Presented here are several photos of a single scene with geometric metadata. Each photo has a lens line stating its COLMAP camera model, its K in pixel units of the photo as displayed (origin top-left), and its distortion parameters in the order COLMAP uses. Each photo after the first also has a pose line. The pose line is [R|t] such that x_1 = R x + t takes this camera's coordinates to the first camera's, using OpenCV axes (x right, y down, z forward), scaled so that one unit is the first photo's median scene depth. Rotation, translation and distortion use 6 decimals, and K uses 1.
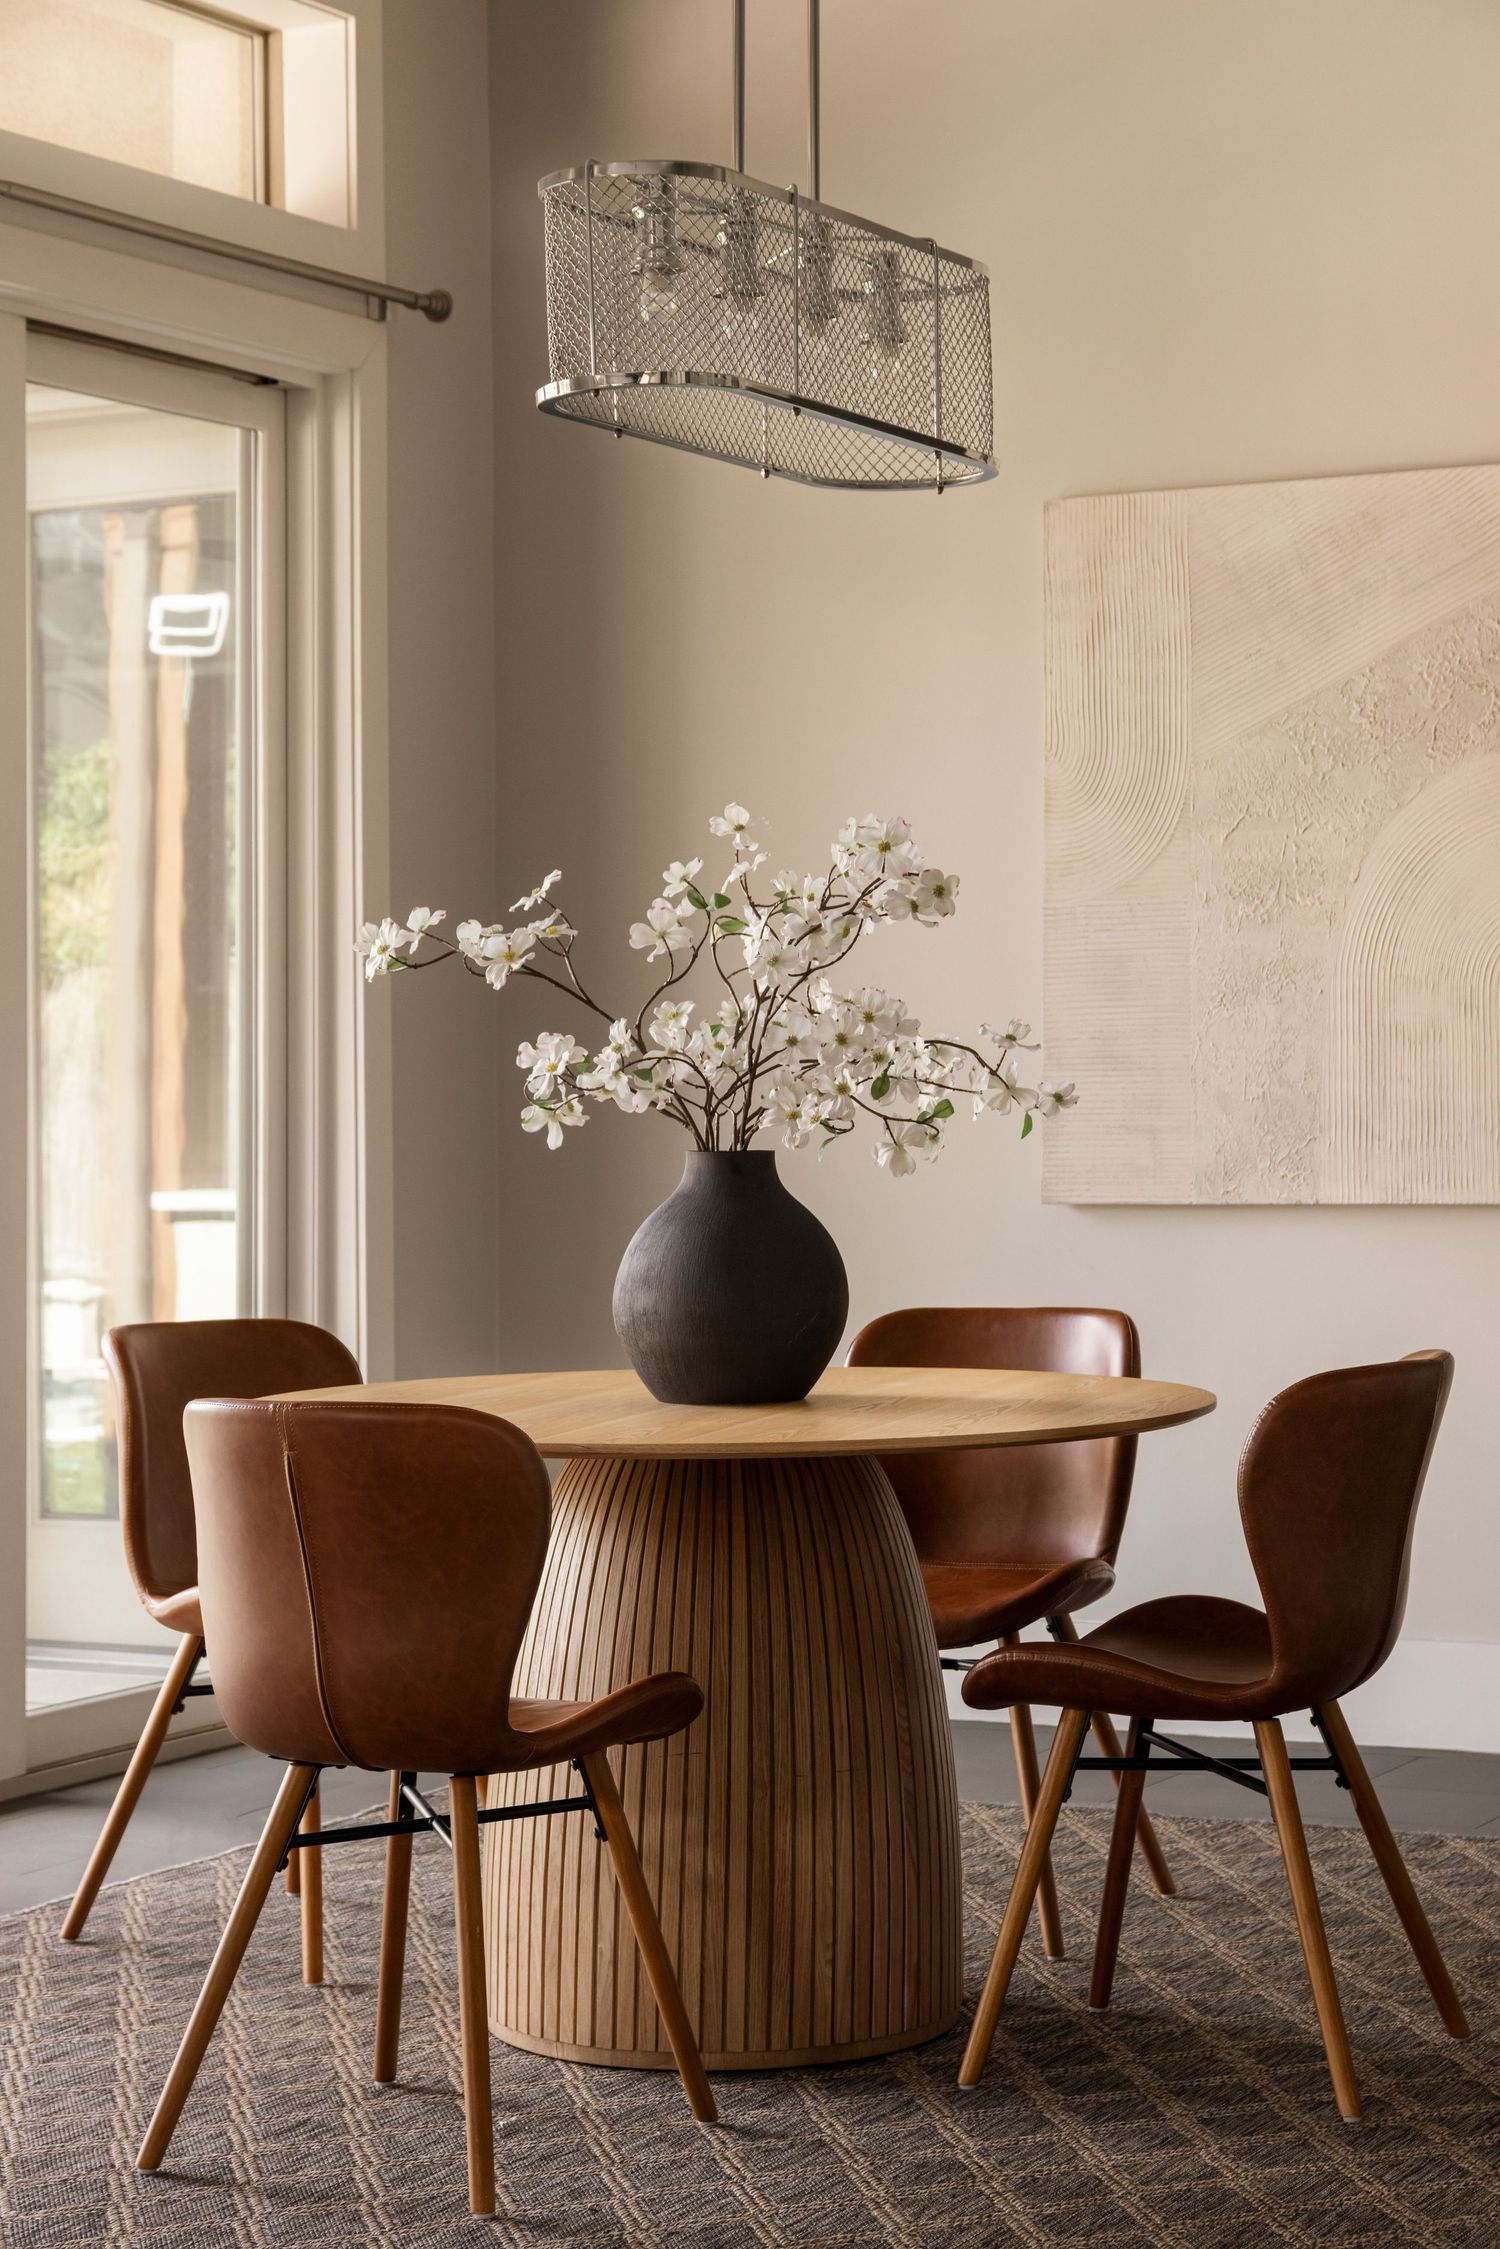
lens RADIAL K [[4453.8, 0, 752.2], [0, 4453.8, 998.9], [0, 0, 1]] dist [-0.010895, -0.055630]
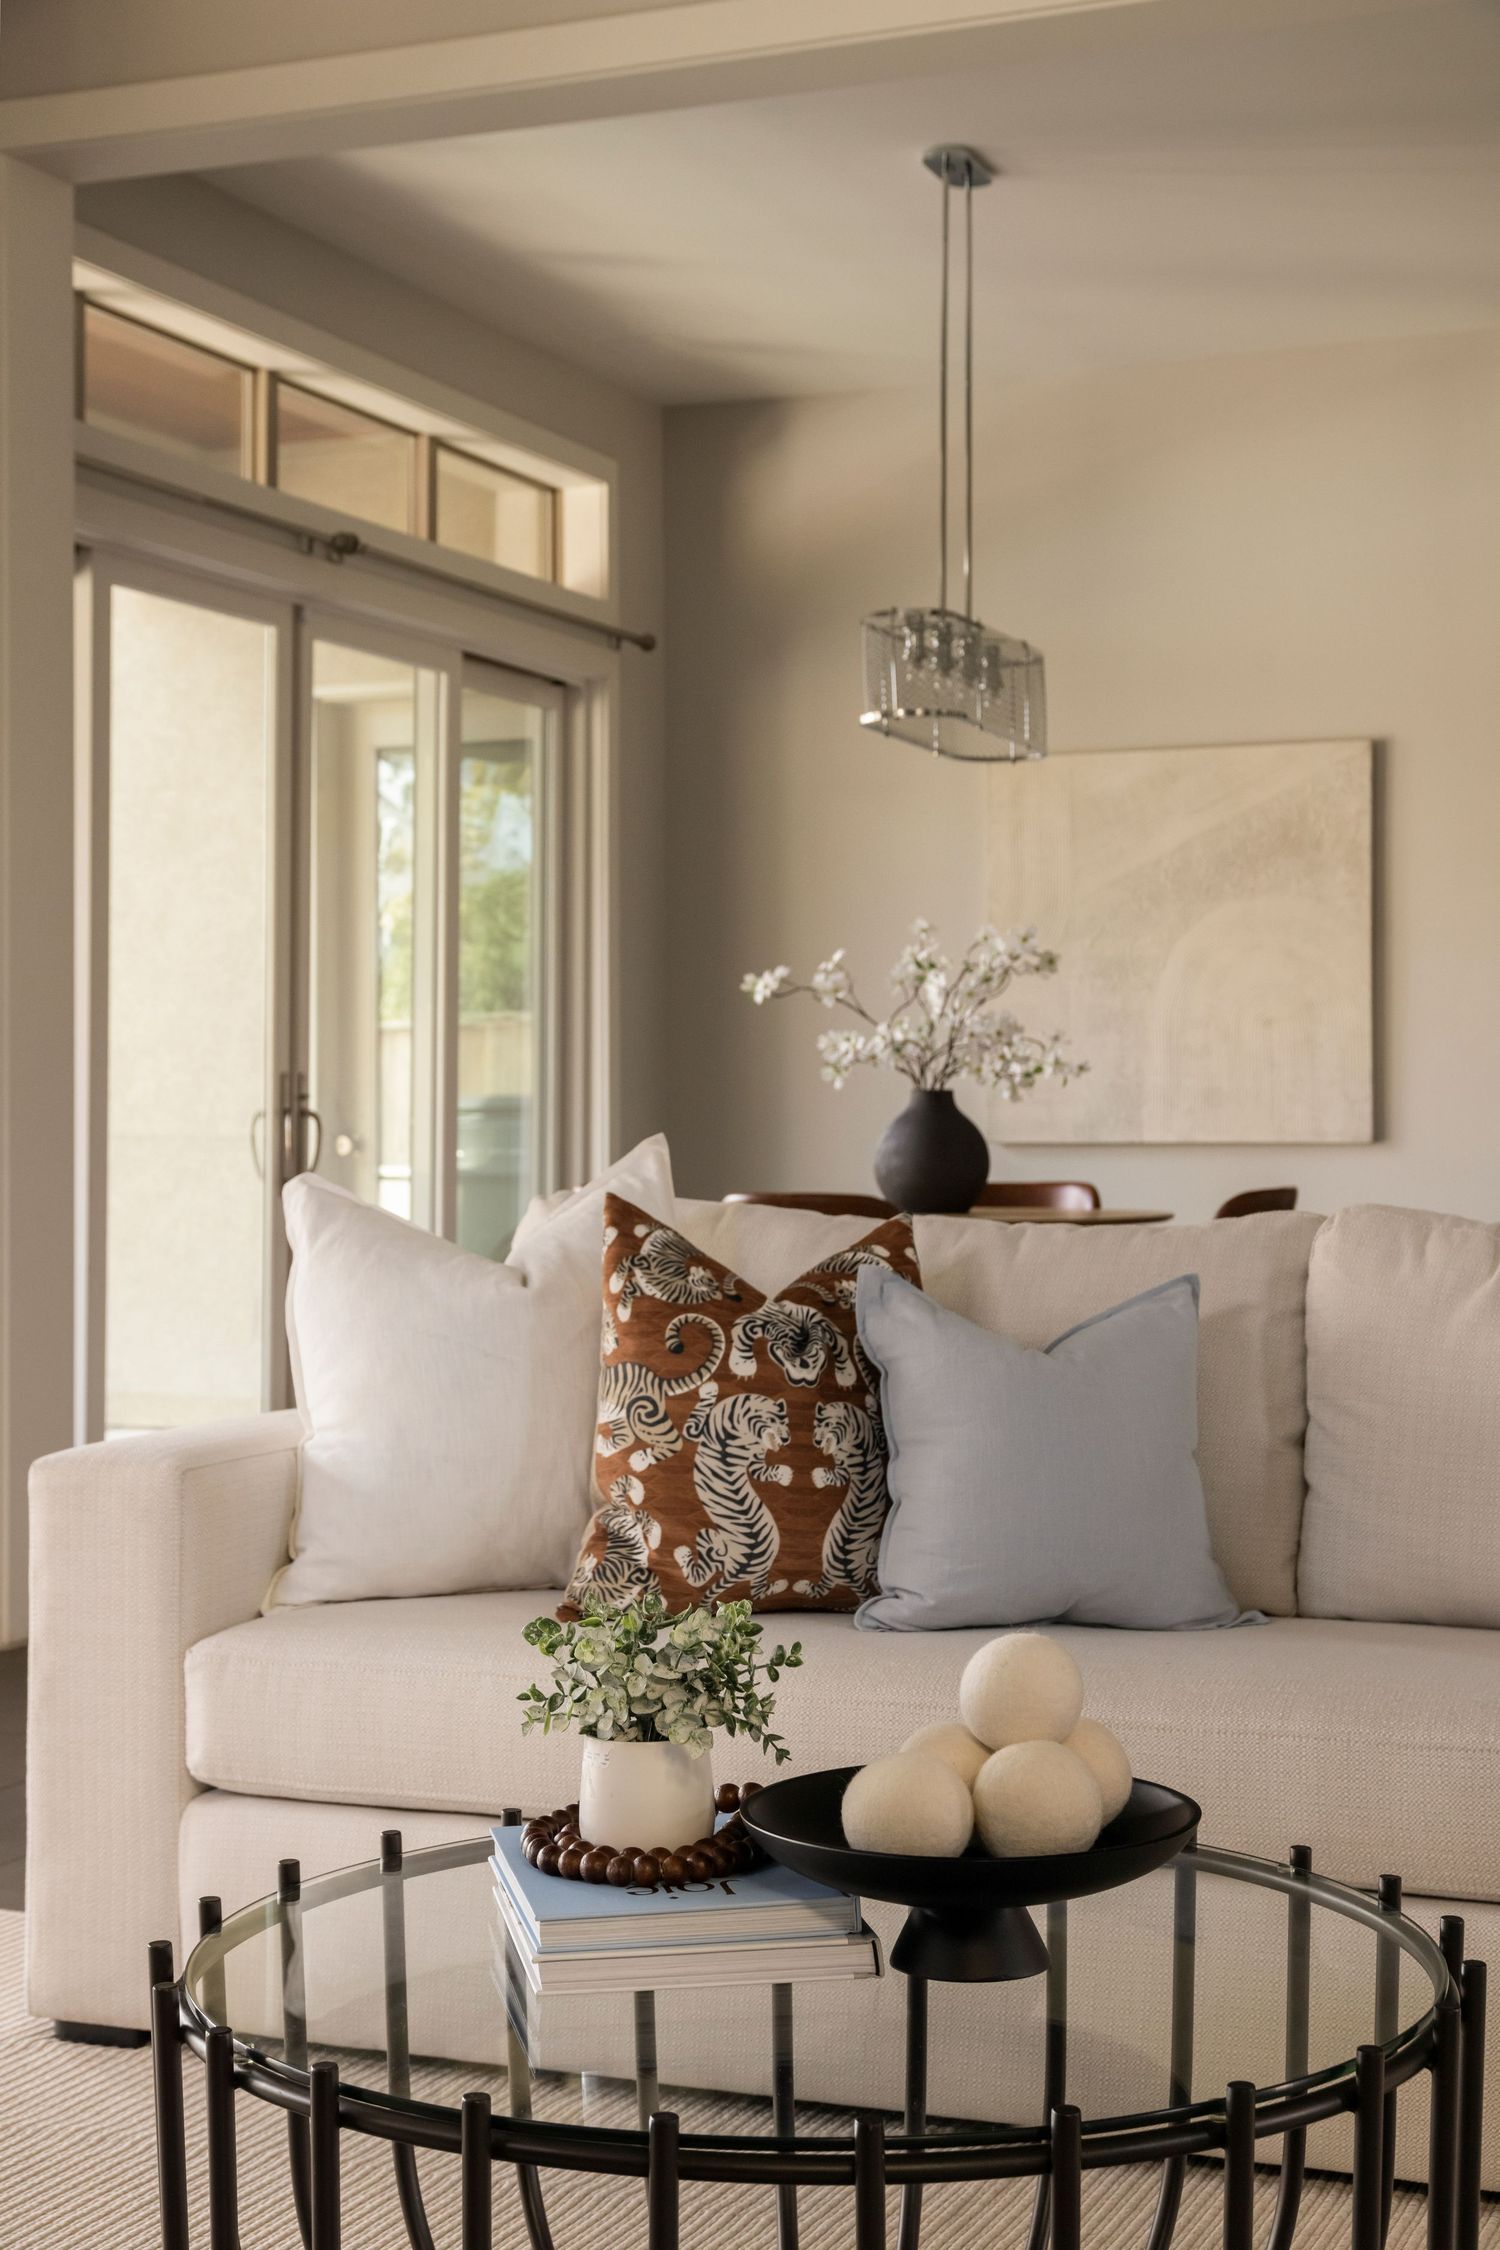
lens RADIAL K [[3296.1, 0, 750.0], [0, 3296.1, 1125.0], [0, 0, 1]] dist [-0.405672, -0.003155]
pose [[0.996109, 0.007785, 0.087789, -0.206681], [-0.009032, 0.999864, 0.013807, 0.028687], [-0.087669, -0.014546, 0.996043, -0.451487]]
